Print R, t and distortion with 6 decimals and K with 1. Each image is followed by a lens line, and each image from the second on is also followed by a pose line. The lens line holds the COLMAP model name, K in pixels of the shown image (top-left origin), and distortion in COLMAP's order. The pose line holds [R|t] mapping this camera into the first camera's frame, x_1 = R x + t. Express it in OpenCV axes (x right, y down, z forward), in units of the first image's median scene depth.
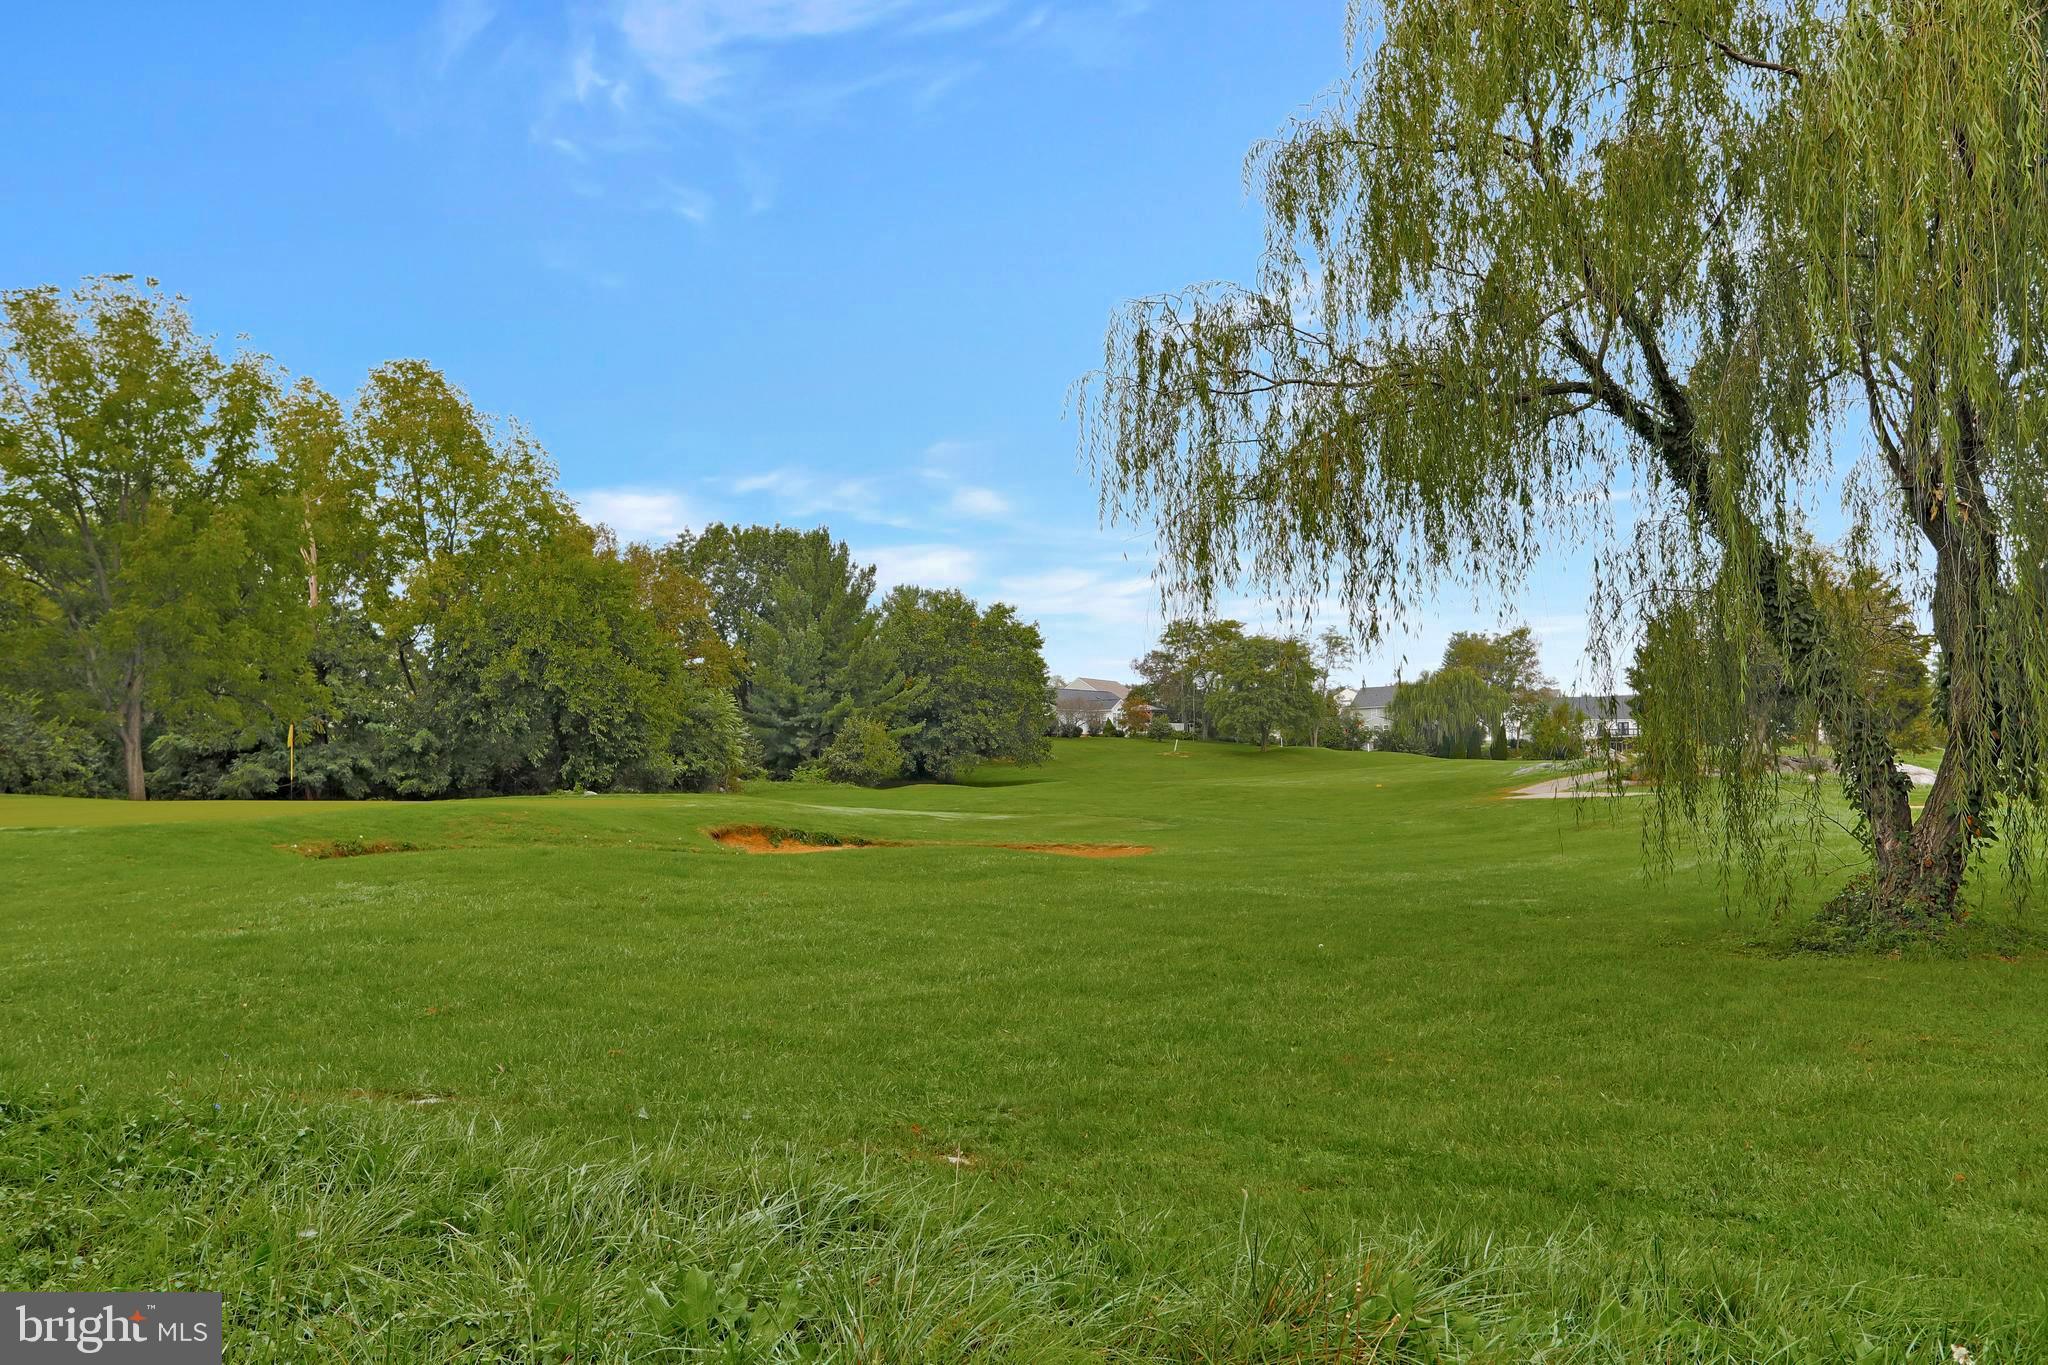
lens RADIAL K [[1756.4, 0, 1023.7], [0, 1756.4, 760.9], [0, 0, 1]] dist [-0.005361, 0.106255]
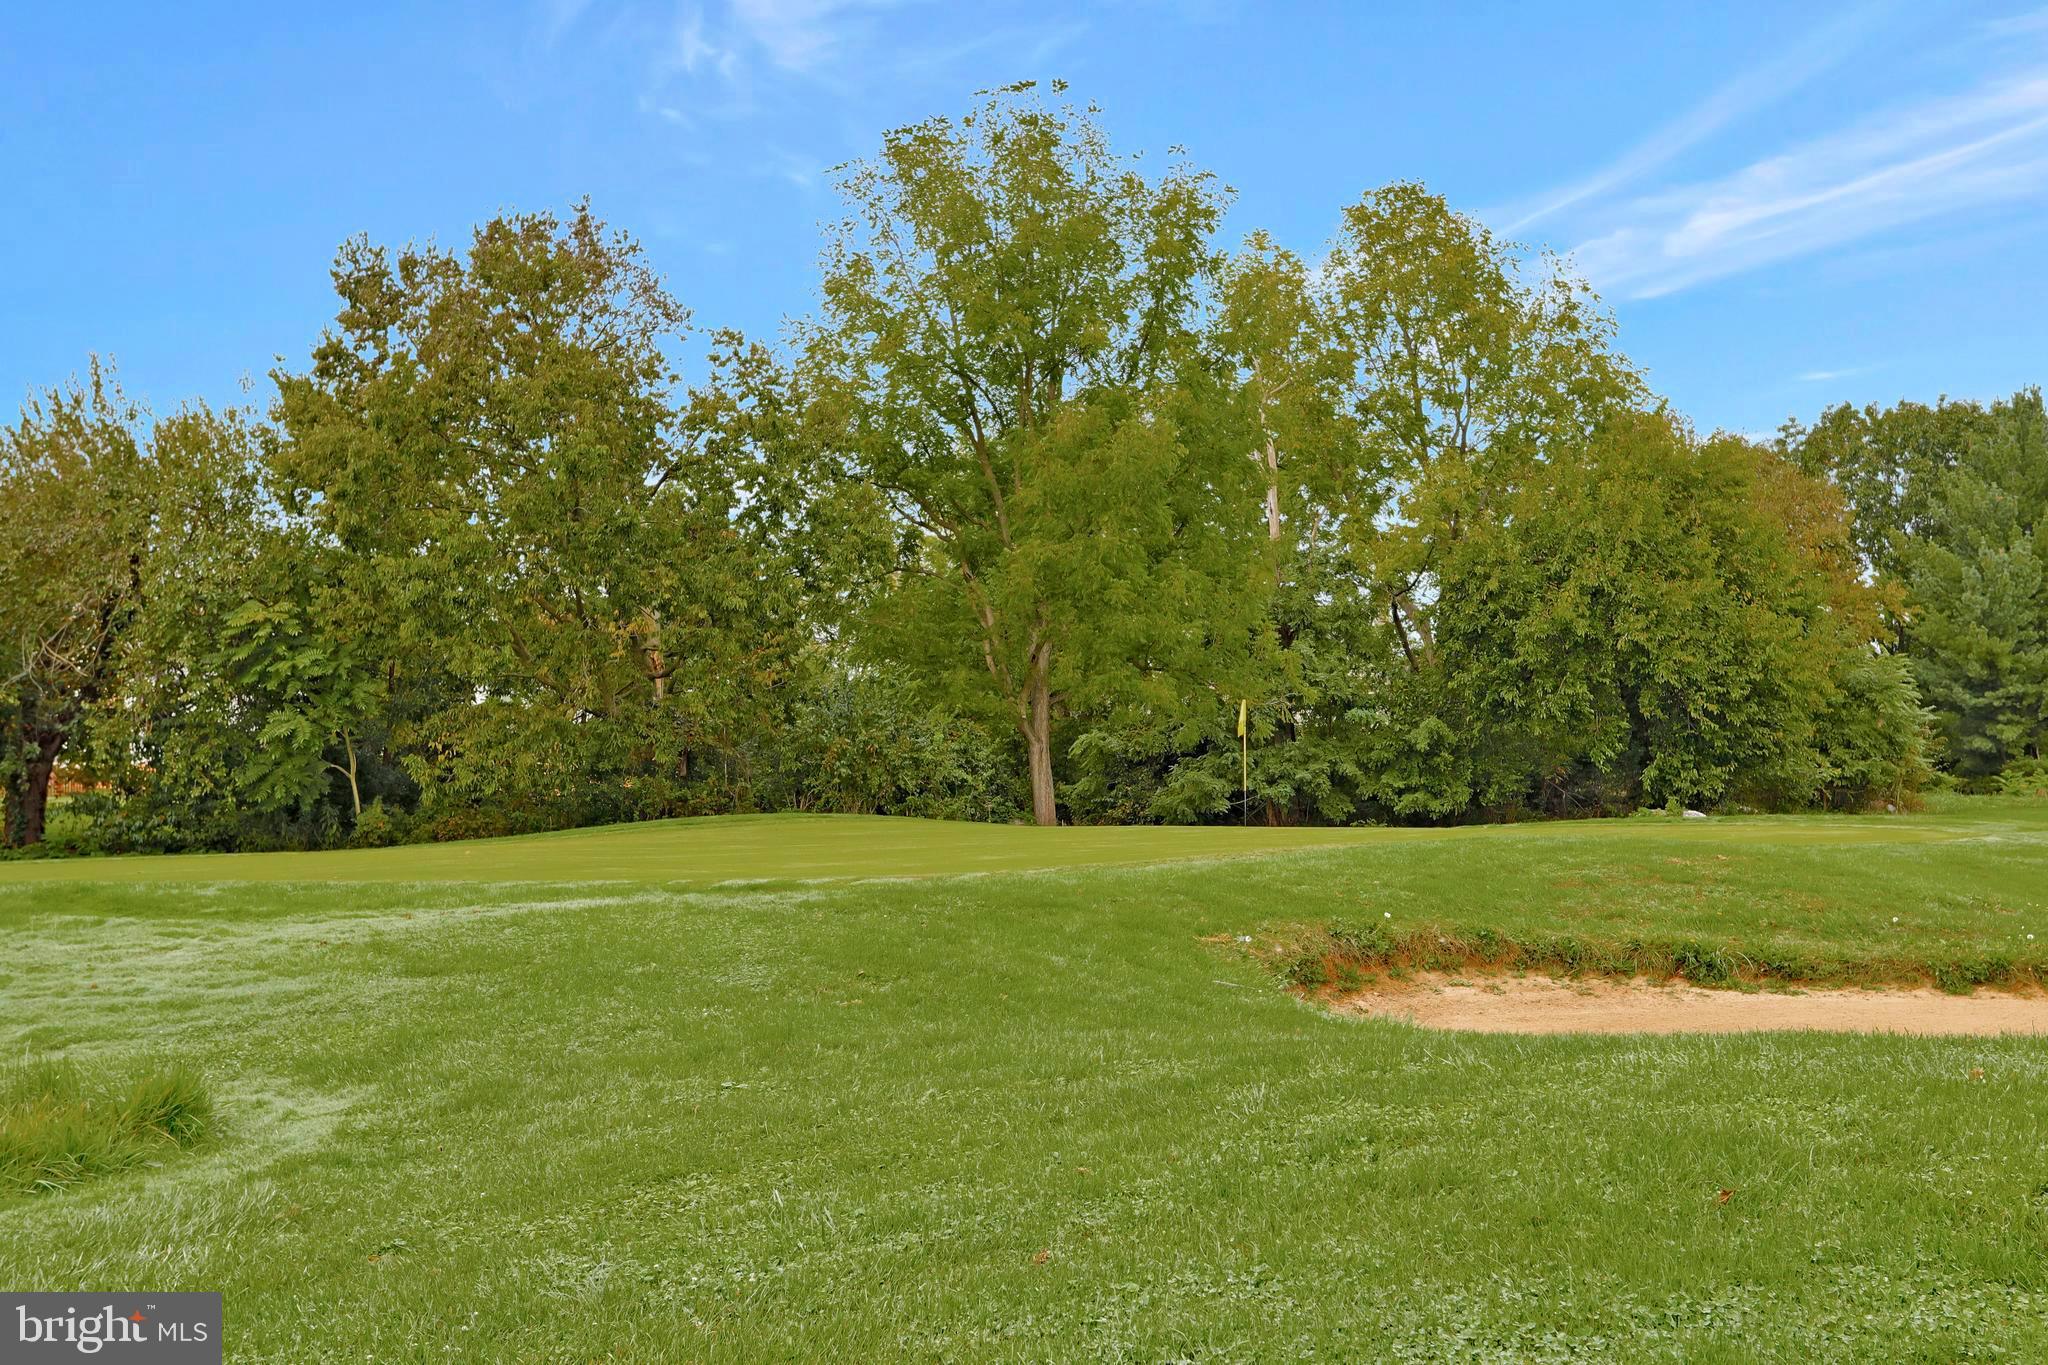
lens RADIAL K [[2127.5, 0, 1024.0], [0, 2127.5, 682.5], [0, 0, 1]] dist [0.013466, 0.035683]
pose [[0.877283, -0.030807, -0.478984, -0.092055], [0.010072, 0.998900, -0.045800, 0.004254], [0.479868, 0.035355, 0.876628, 0.225117]]
